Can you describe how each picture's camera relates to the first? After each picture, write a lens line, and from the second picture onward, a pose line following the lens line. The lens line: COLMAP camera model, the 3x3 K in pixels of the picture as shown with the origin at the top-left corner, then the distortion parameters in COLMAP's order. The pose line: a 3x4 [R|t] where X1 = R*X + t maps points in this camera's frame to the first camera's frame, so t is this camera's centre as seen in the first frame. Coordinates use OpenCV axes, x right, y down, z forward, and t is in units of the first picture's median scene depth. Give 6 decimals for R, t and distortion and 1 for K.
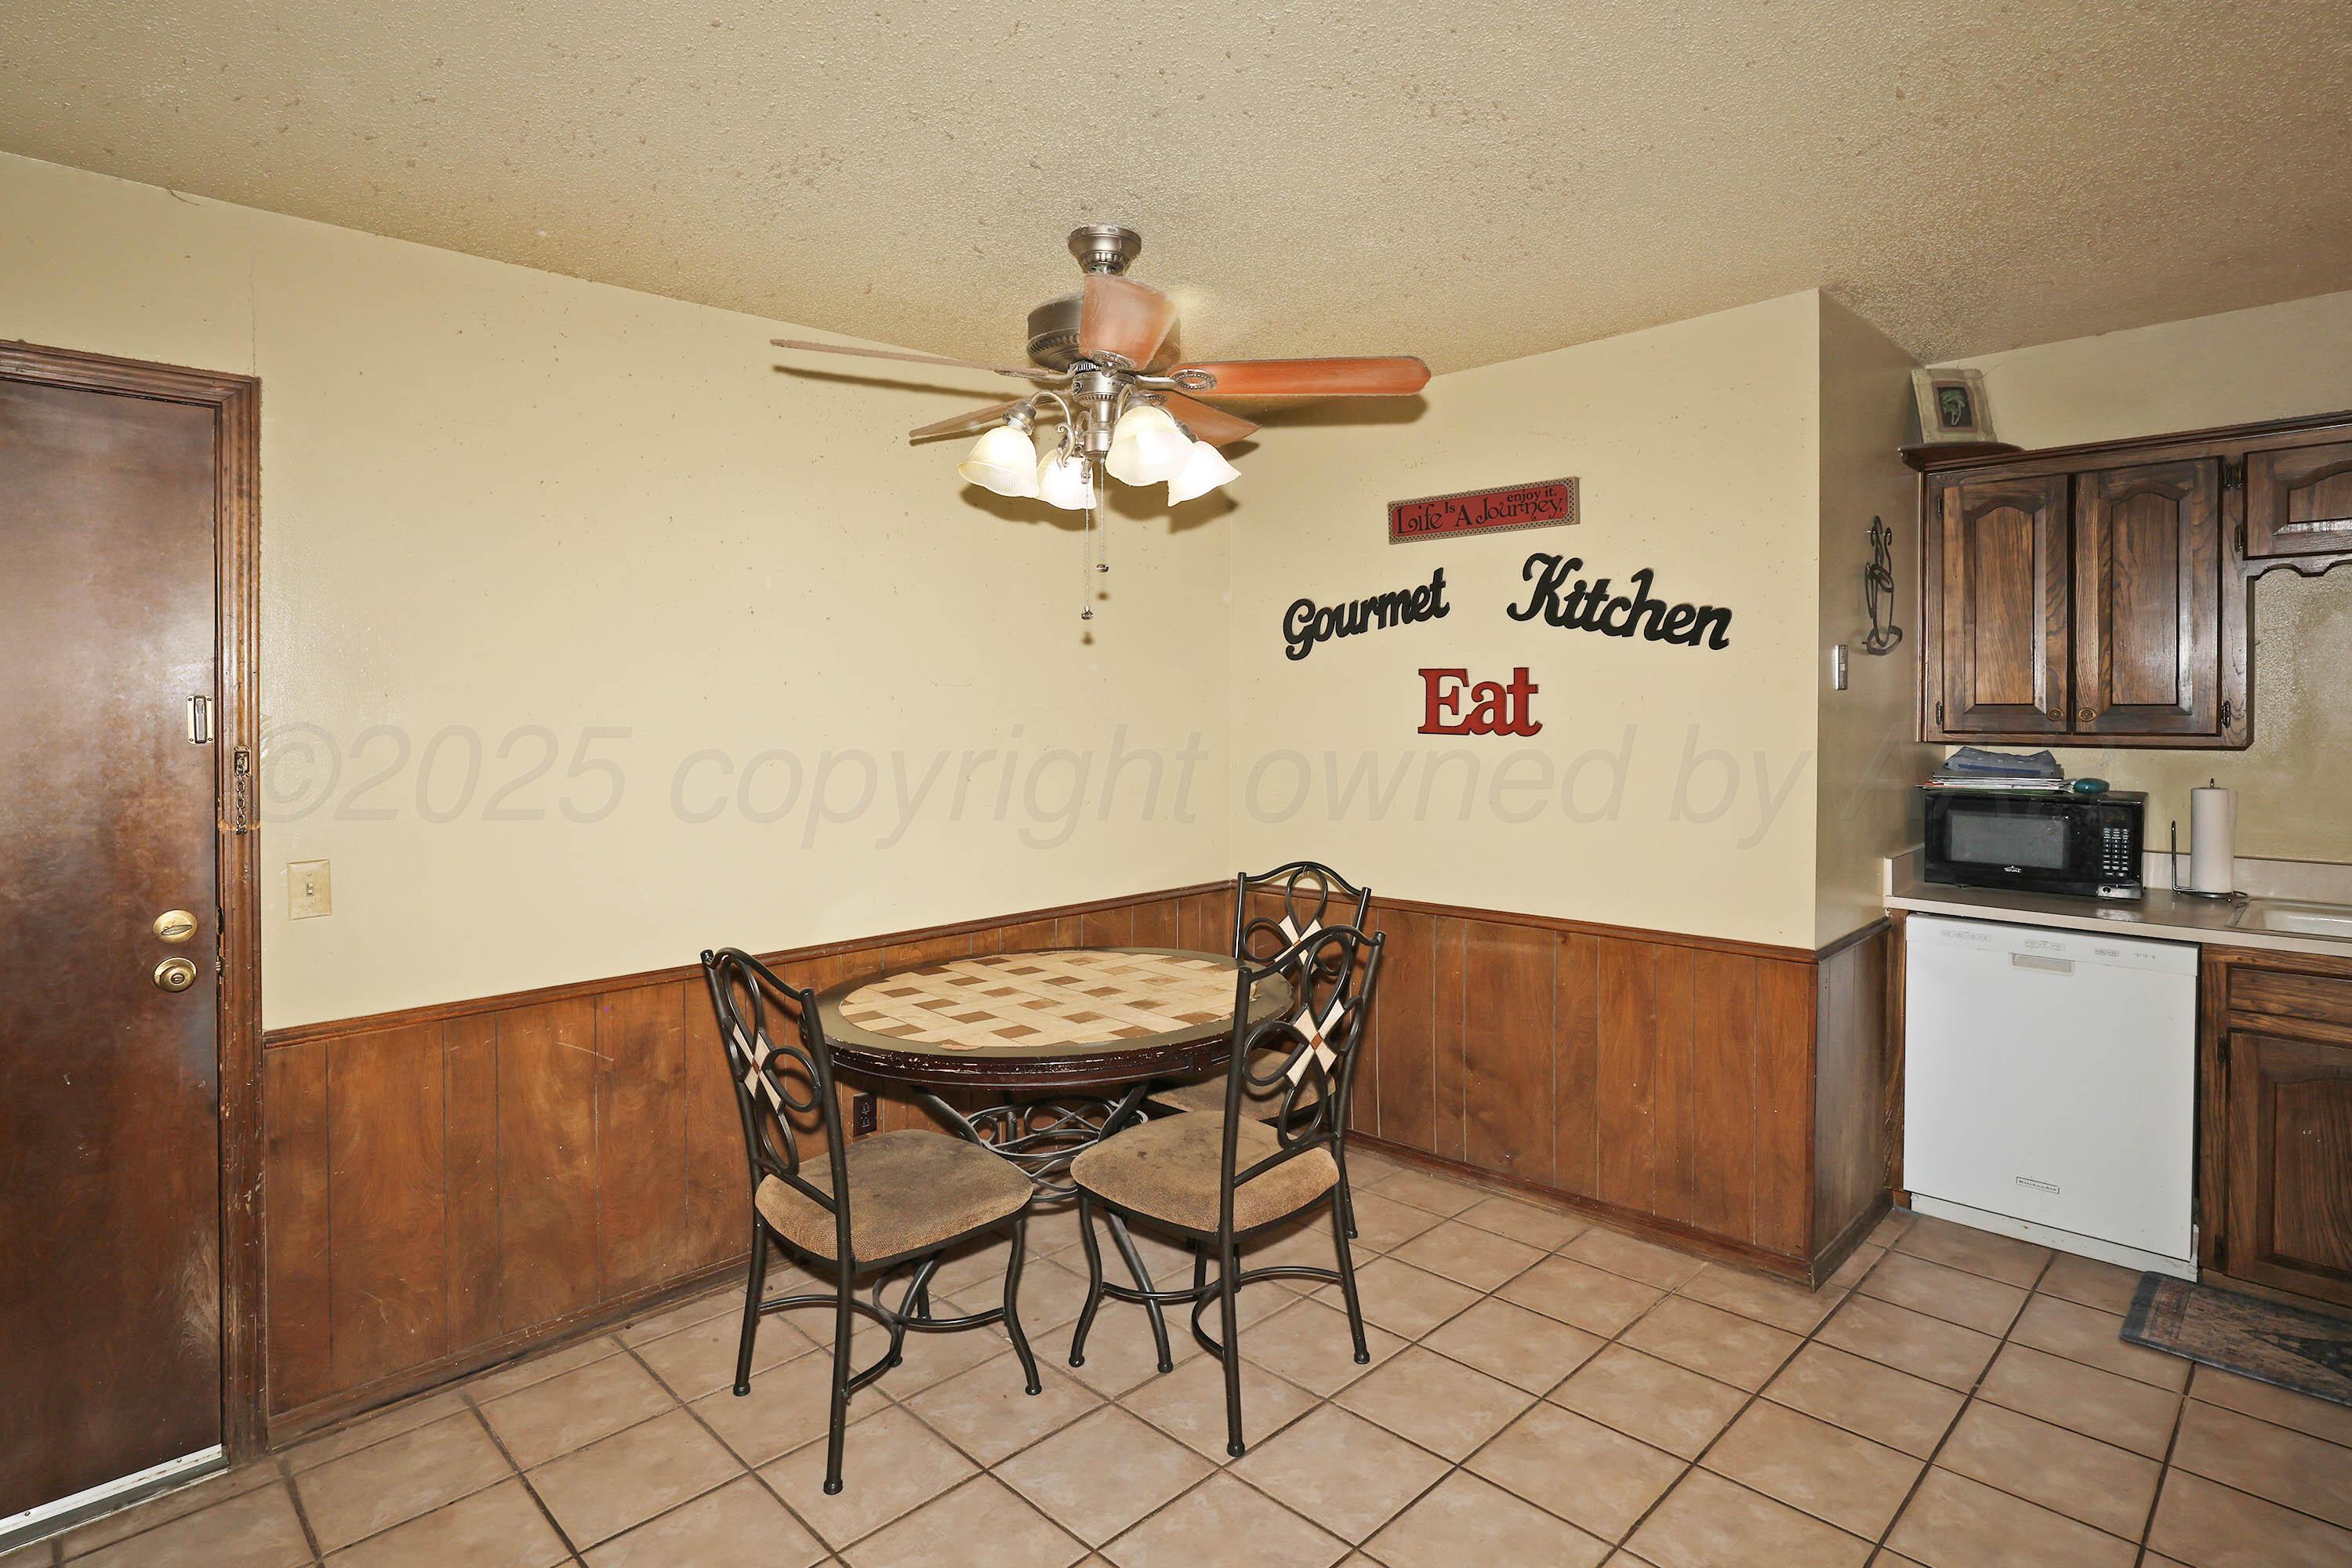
lens RADIAL K [[1279.9, 0, 1184.8], [0, 1279.9, 743.4], [0, 0, 1]] dist [-0.045148, 0.029136]
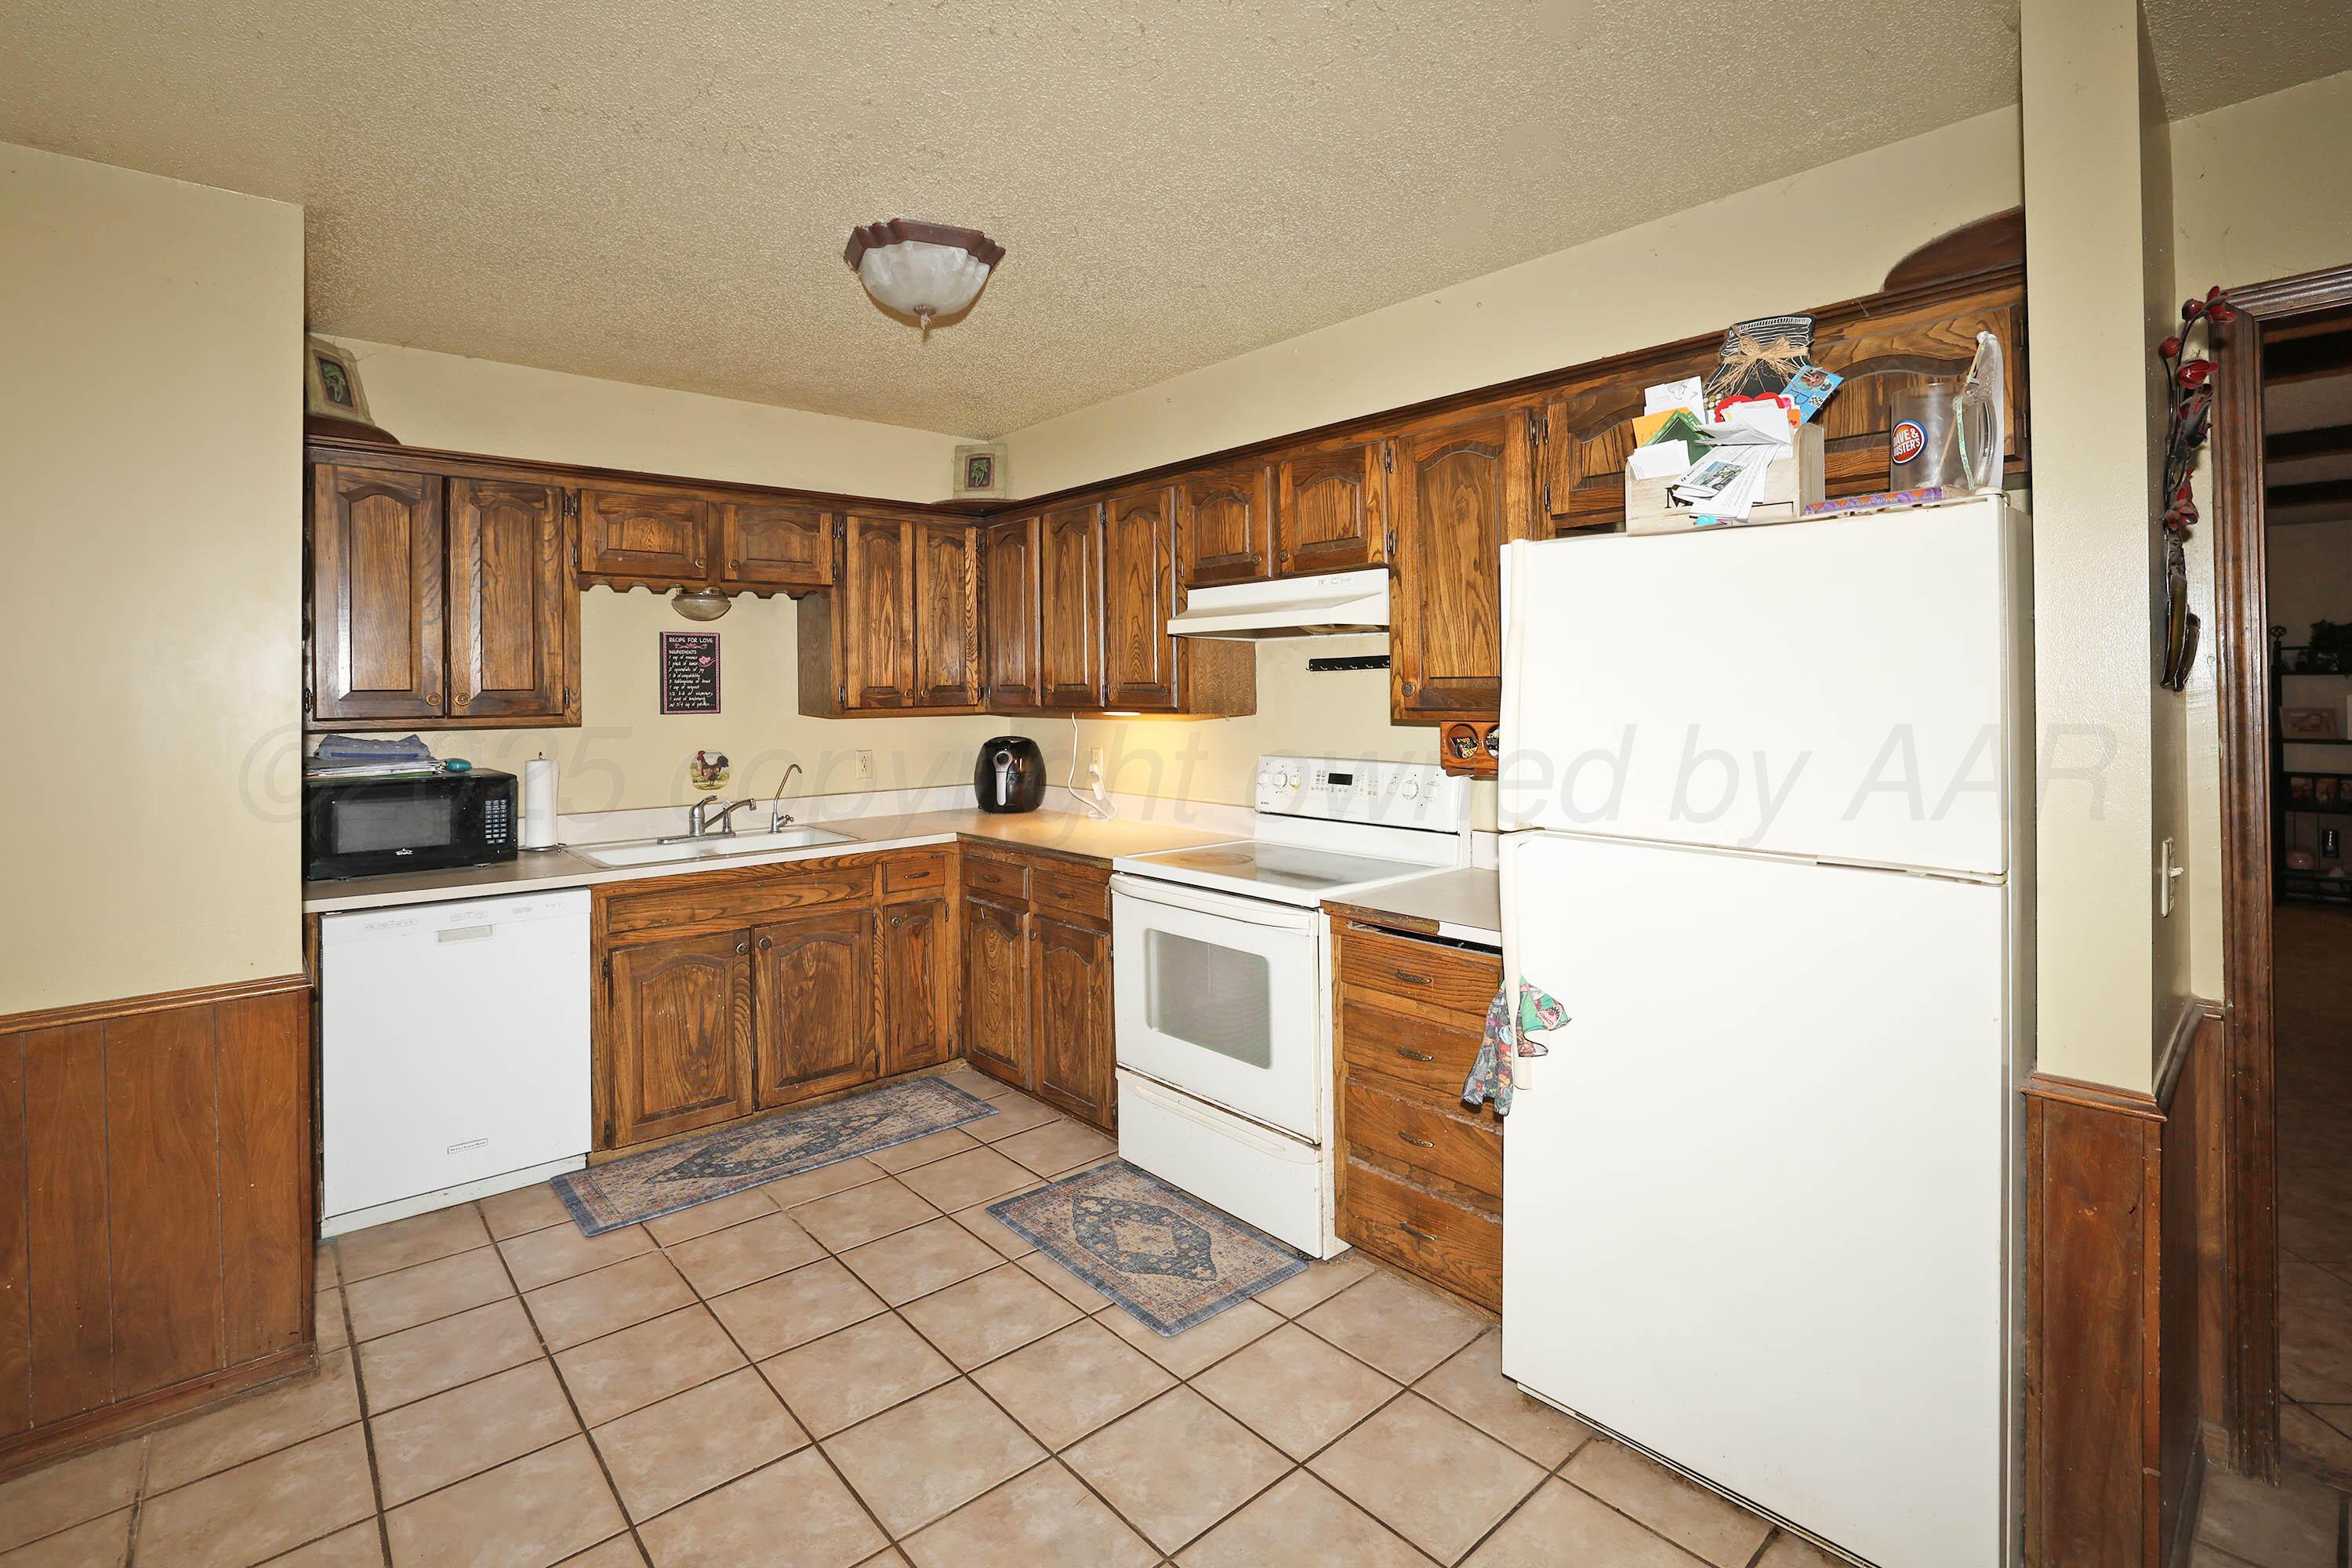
lens RADIAL K [[1095.2, 0, 1143.9], [0, 1095.2, 699.4], [0, 0, 1]] dist [-0.012900, 0.000564]
pose [[0.060367, -0.002567, 0.998173, -0.191717], [0.045309, 0.998973, -0.000171, 0.003892], [-0.997147, 0.045236, 0.060421, 0.360967]]
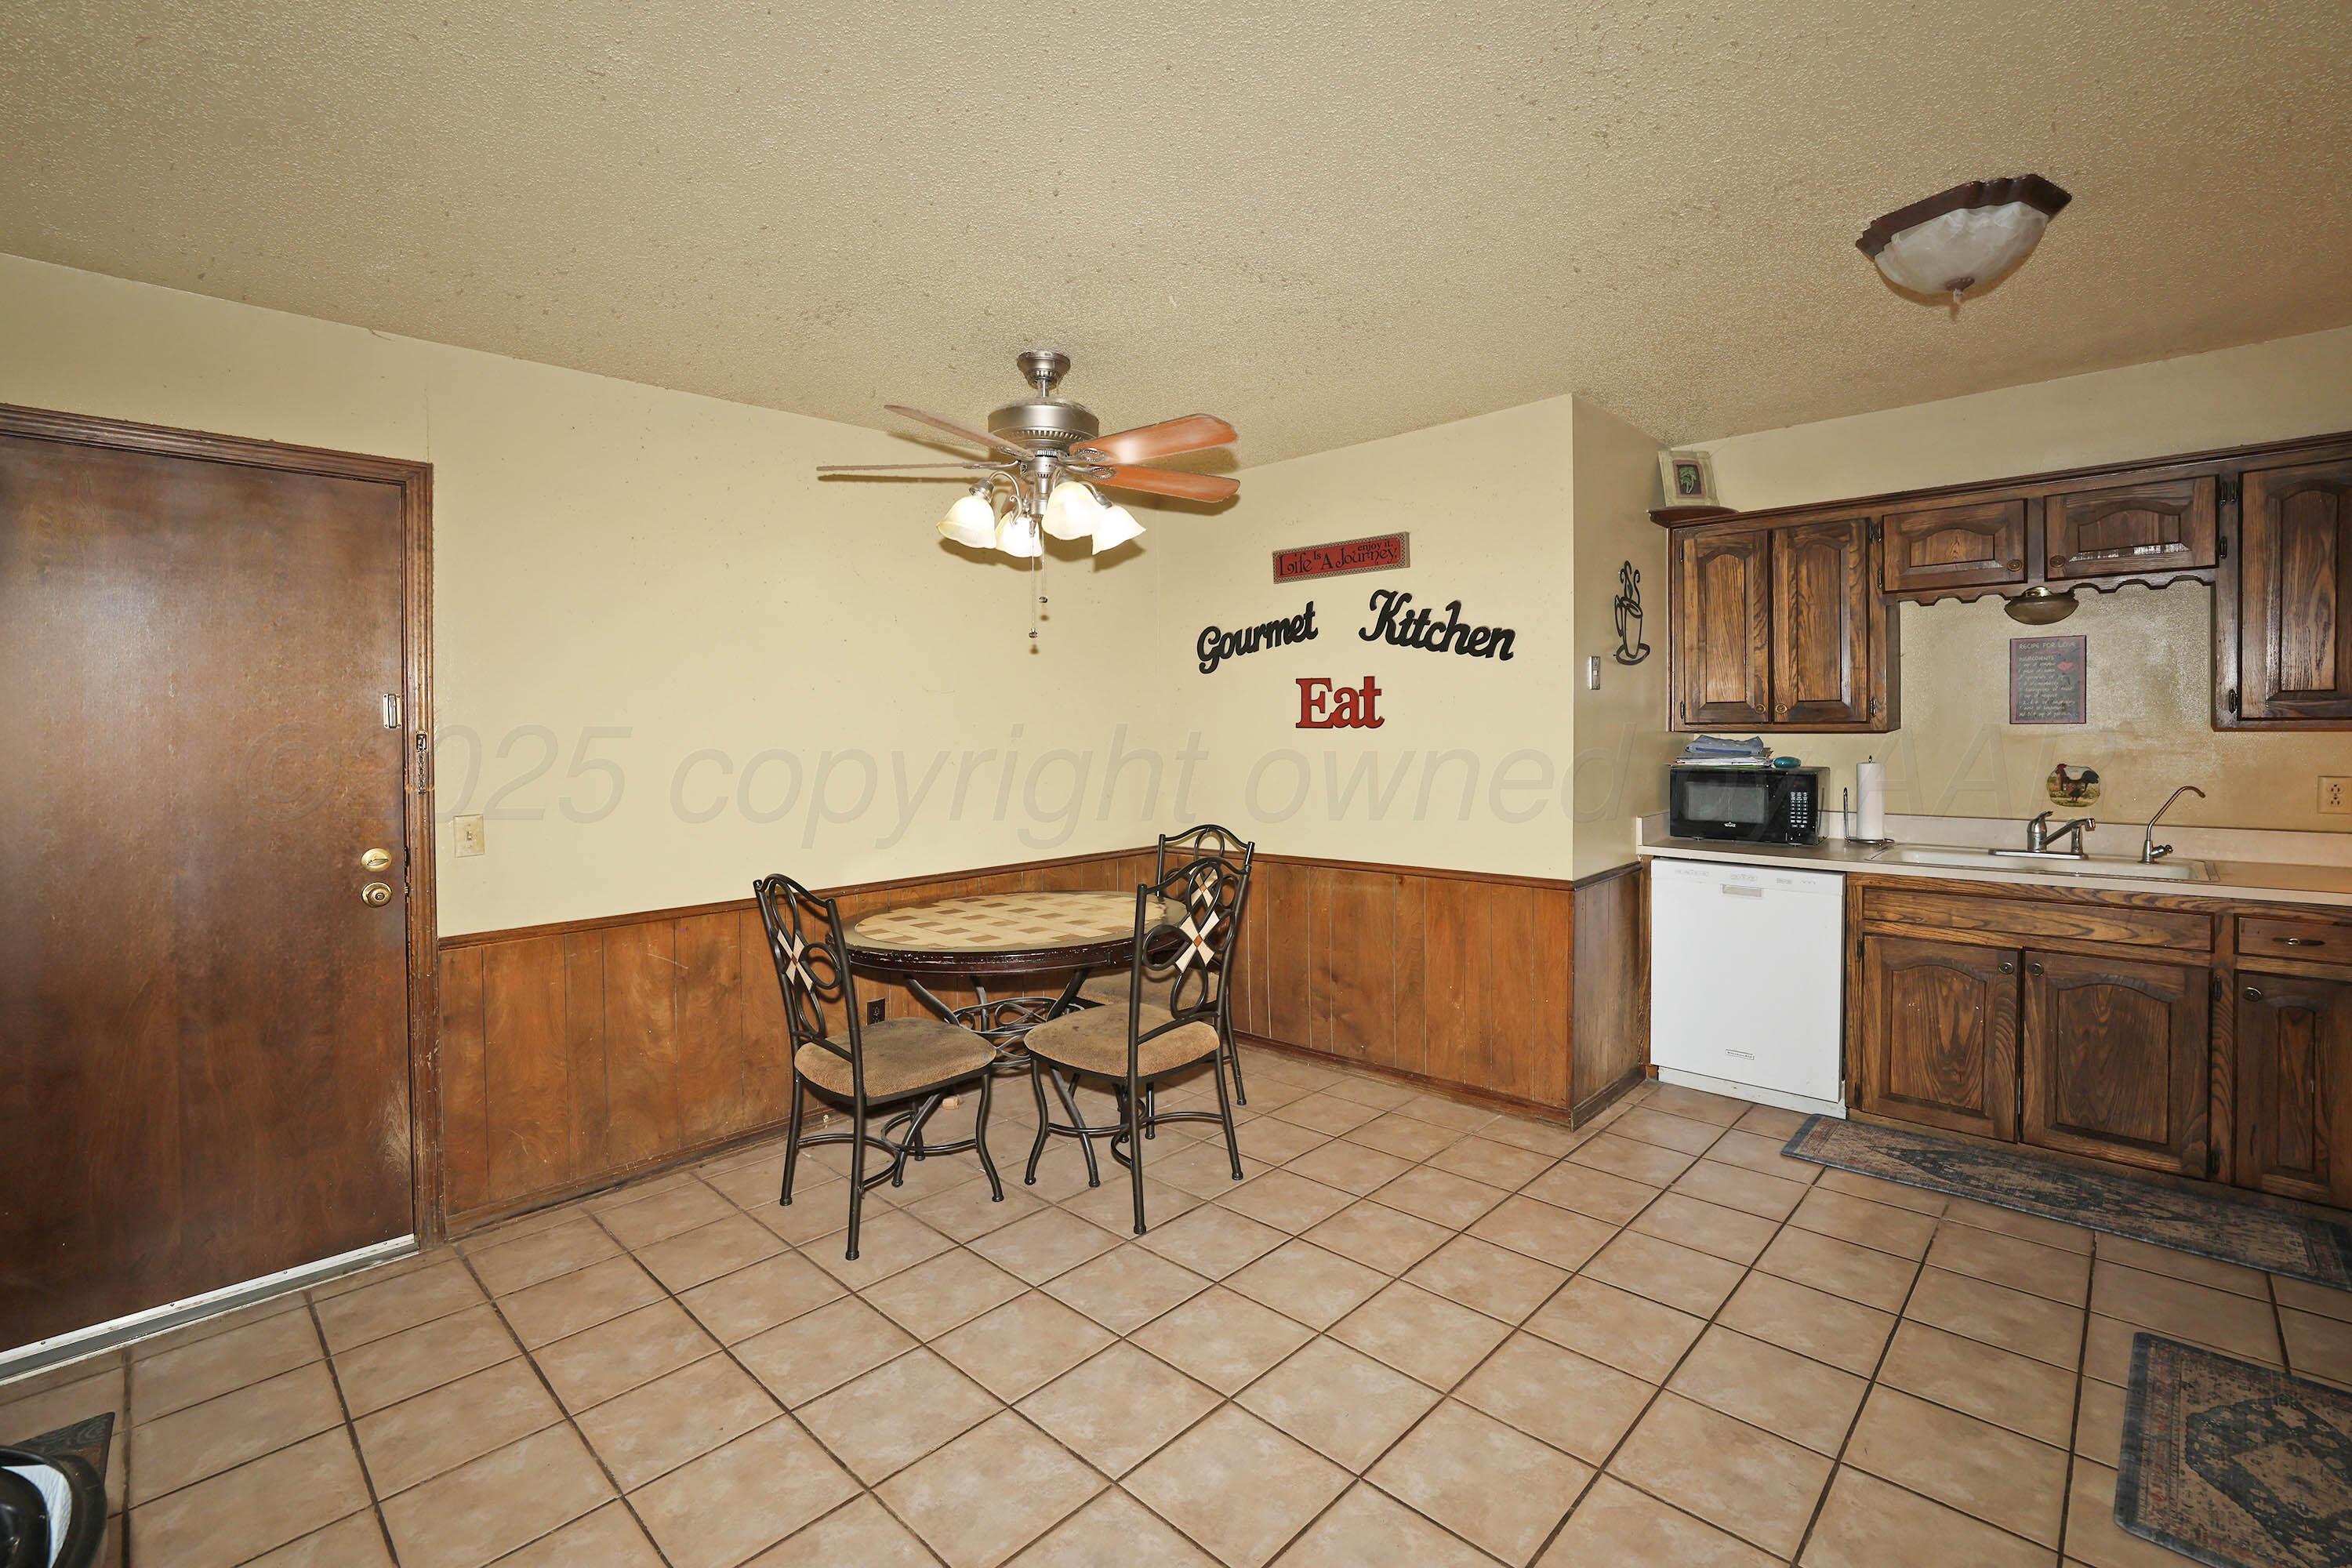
lens RADIAL K [[1126.9, 0, 1176.0], [0, 1126.9, 784.0], [0, 0, 1]] dist [-0.053855, 0.031048]
pose [[0.999951, -0.003723, 0.009132, 0.057920], [0.003579, 0.999870, 0.015742, 0.037153], [-0.009189, -0.015708, 0.999834, -0.187180]]
